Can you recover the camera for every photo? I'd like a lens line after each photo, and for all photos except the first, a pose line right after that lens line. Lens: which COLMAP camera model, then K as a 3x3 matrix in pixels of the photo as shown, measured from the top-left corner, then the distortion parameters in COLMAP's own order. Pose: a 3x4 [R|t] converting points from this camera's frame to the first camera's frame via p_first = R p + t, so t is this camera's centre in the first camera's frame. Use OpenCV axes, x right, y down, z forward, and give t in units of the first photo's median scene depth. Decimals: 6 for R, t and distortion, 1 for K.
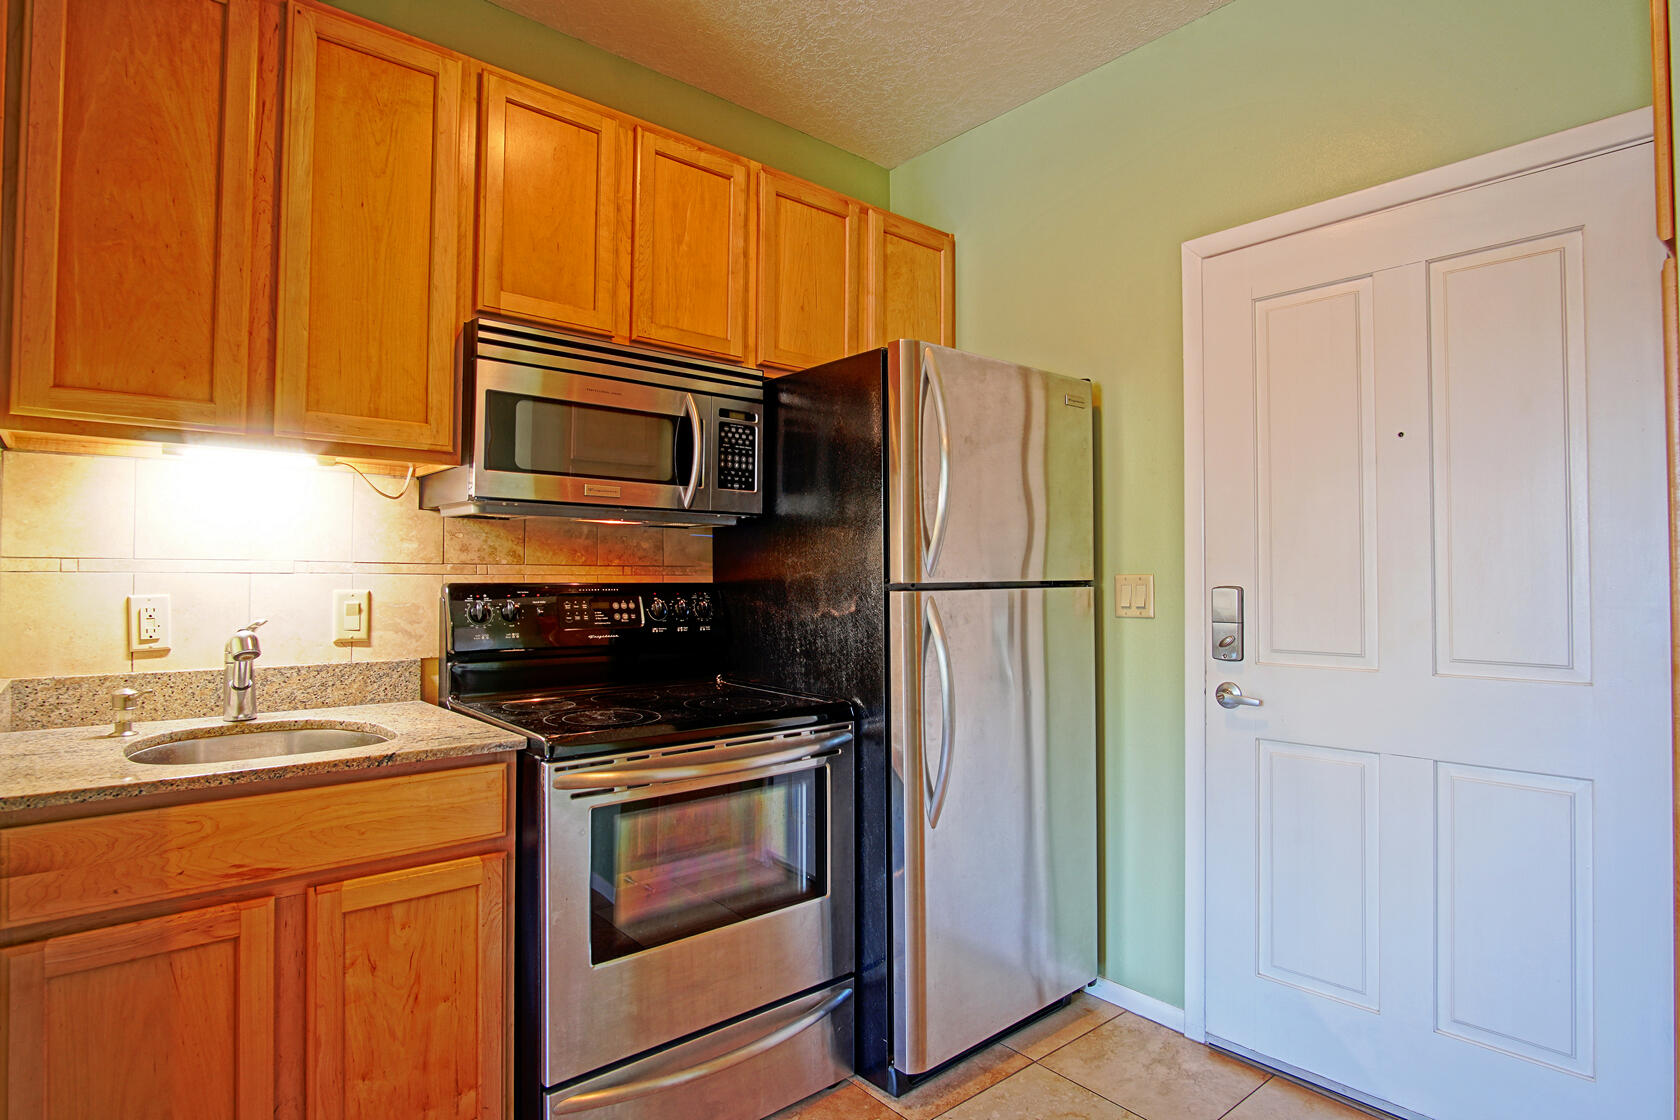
lens RADIAL K [[895.6, 0, 837.0], [0, 895.6, 557.7], [0, 0, 1]] dist [-0.035056, 0.010683]
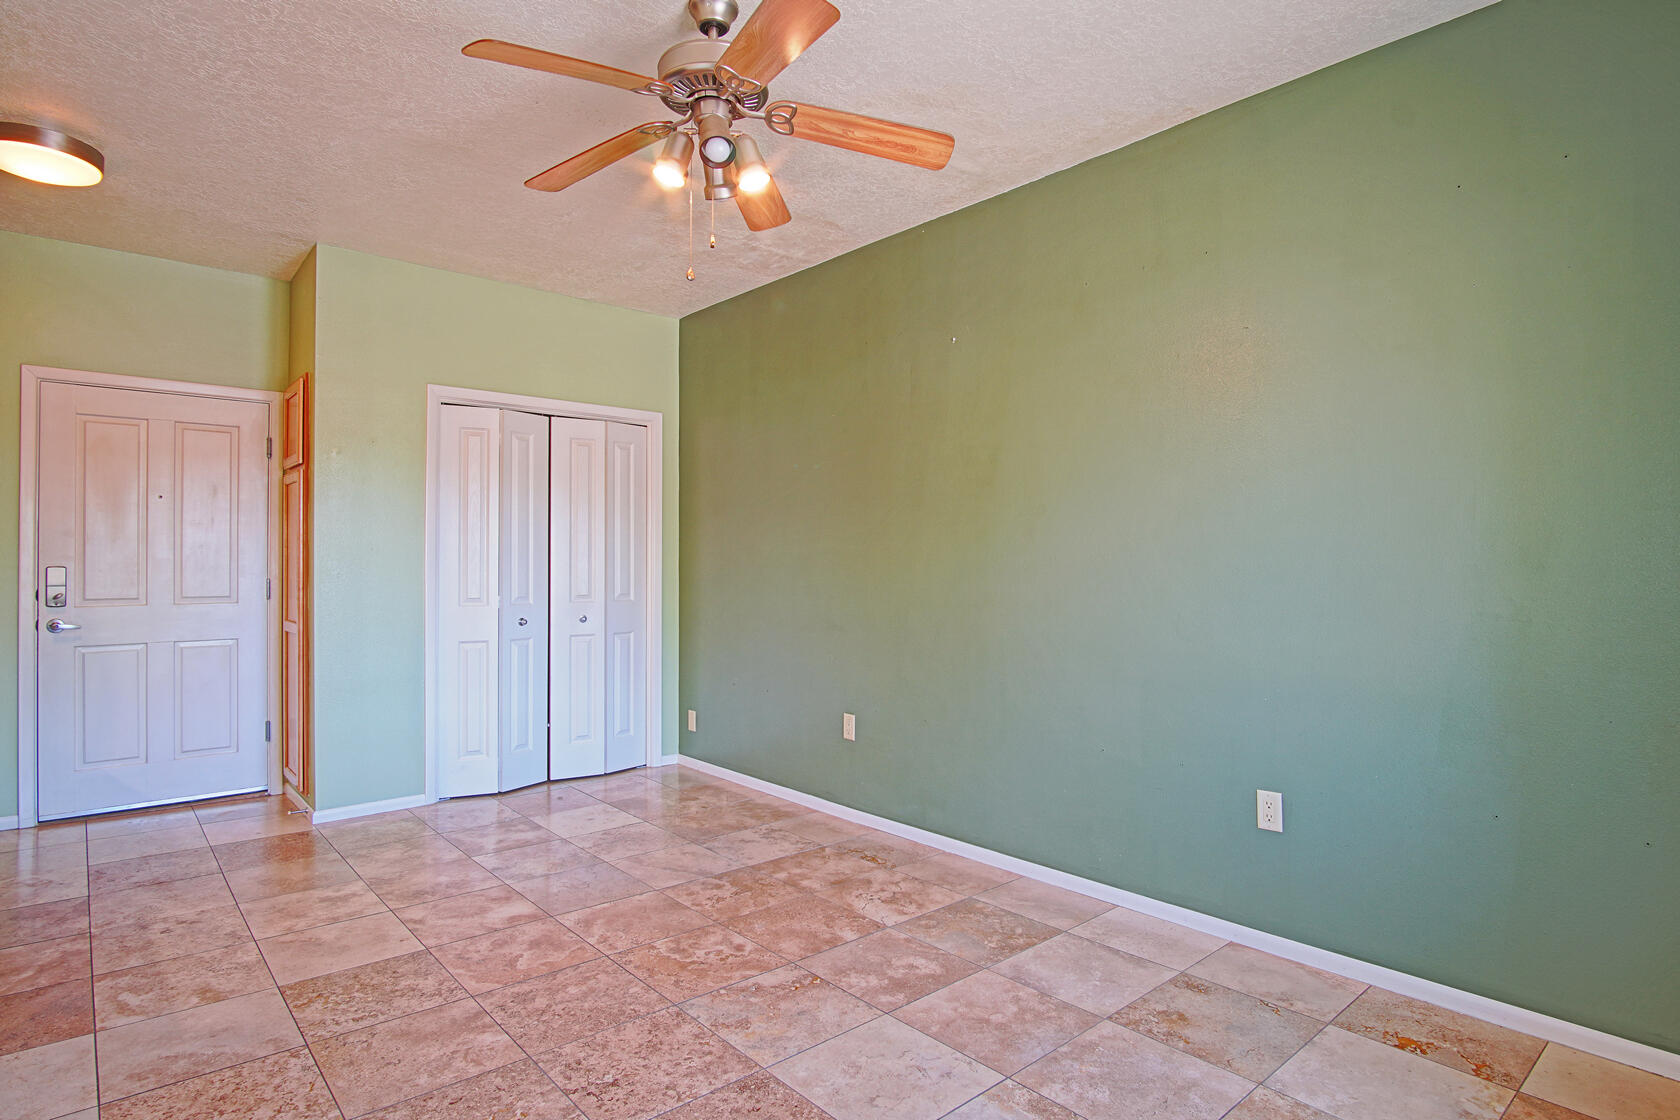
lens RADIAL K [[895.6, 0, 837.0], [0, 895.6, 557.7], [0, 0, 1]] dist [-0.035056, 0.010683]
pose [[-0.018532, 0.002770, 0.999824, -1.495414], [-0.024646, 0.999691, -0.003226, -0.020673], [-0.999524, -0.024702, -0.018458, -0.609067]]
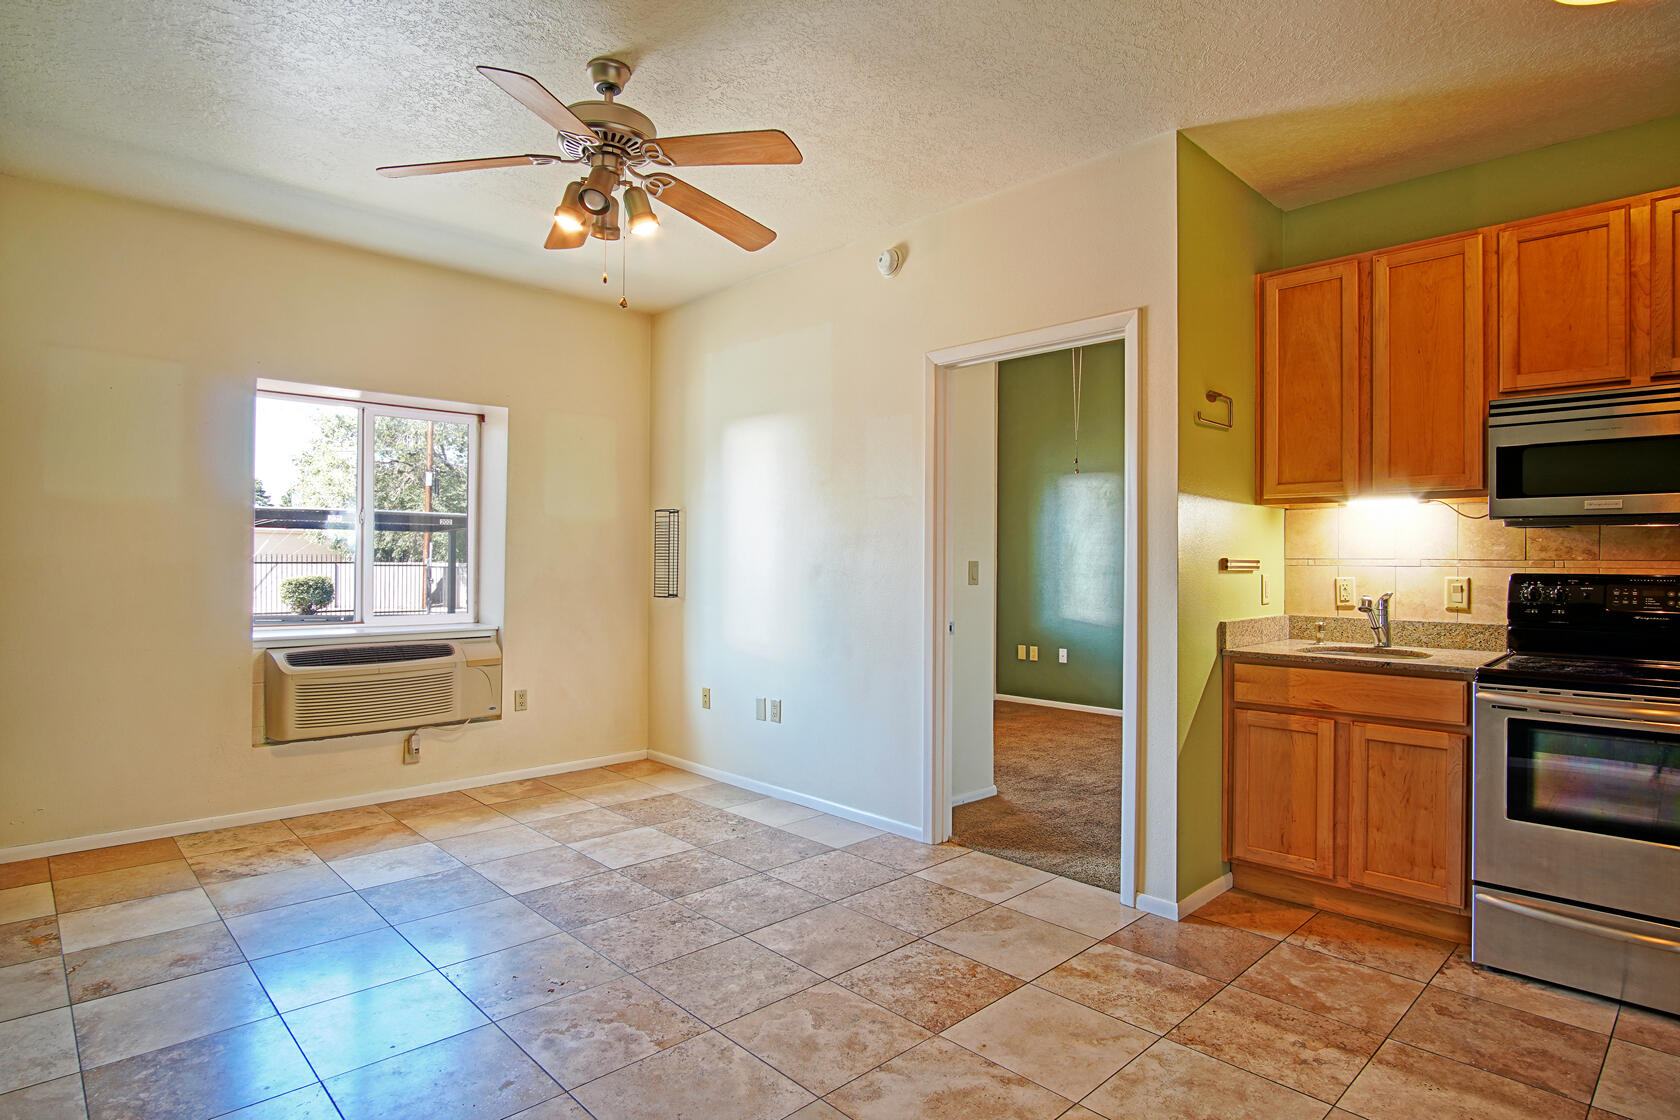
lens RADIAL K [[895.6, 0, 837.0], [0, 895.6, 557.7], [0, 0, 1]] dist [-0.035056, 0.010683]
pose [[0.064706, -0.008554, -0.997868, 0.957662], [0.014430, 0.999867, -0.007636, -0.002378], [0.997800, -0.013905, 0.064821, -0.213925]]
